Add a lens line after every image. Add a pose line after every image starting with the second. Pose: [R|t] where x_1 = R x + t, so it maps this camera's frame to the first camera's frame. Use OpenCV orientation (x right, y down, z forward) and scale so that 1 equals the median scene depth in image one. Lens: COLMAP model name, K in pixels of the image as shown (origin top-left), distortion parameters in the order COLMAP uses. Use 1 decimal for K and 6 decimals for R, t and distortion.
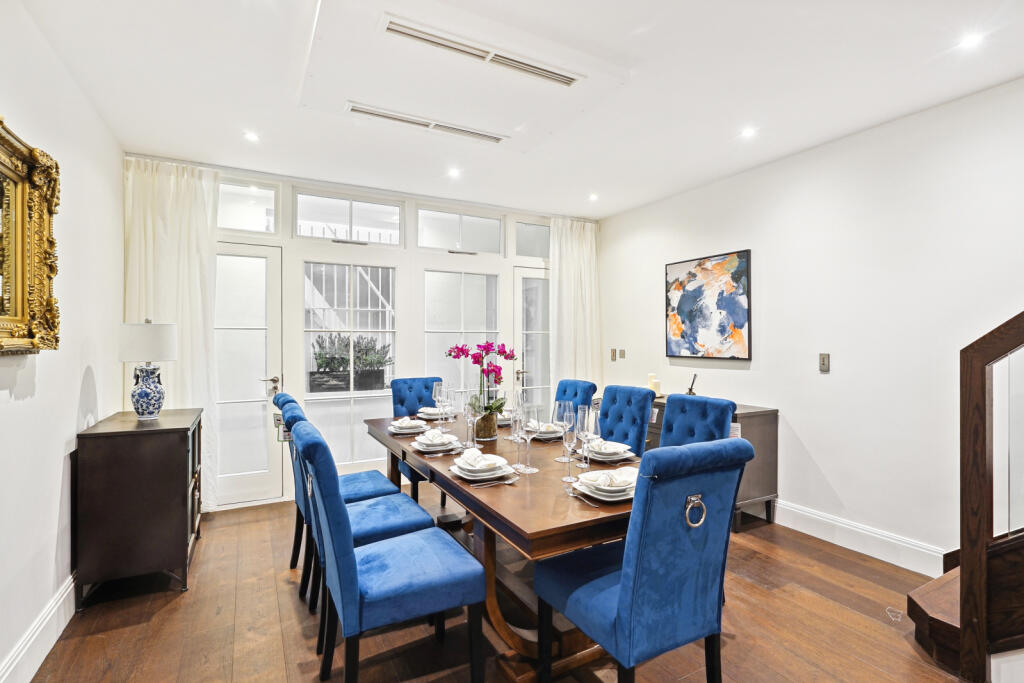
lens RADIAL K [[489.7, 0, 516.5], [0, 489.7, 340.3], [0, 0, 1]] dist [-0.002639, -0.000606]
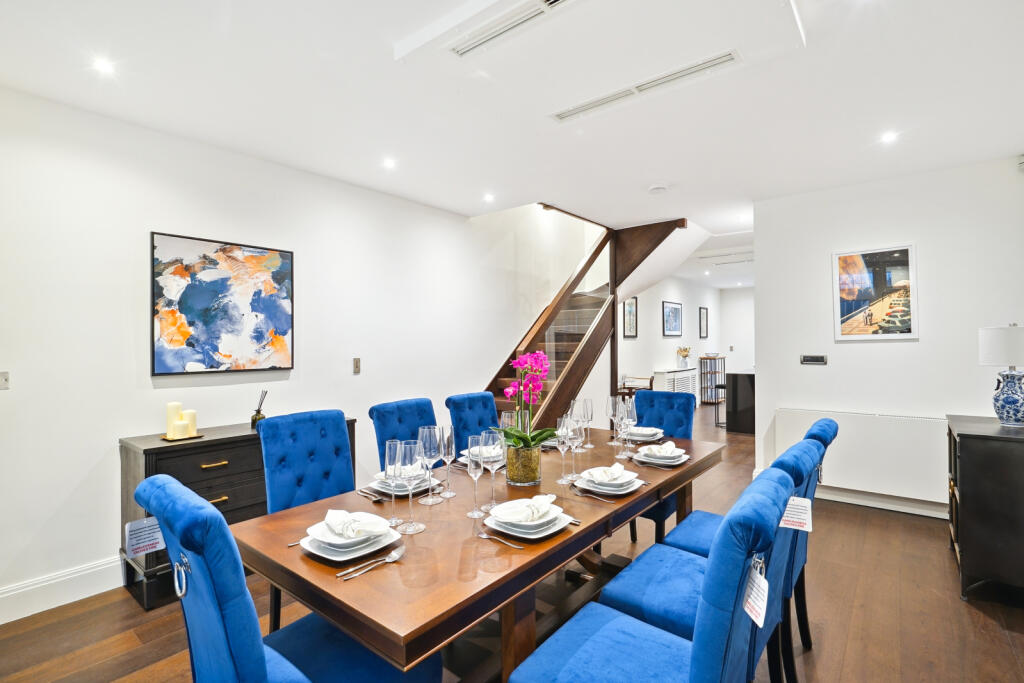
lens RADIAL K [[489.7, 0, 516.5], [0, 489.7, 340.3], [0, 0, 1]] dist [-0.002639, -0.000606]
pose [[-0.384306, 0.003589, 0.923199, -0.508784], [0.005553, 0.999983, -0.001576, -0.009998], [-0.923189, 0.004521, -0.384319, 0.873711]]
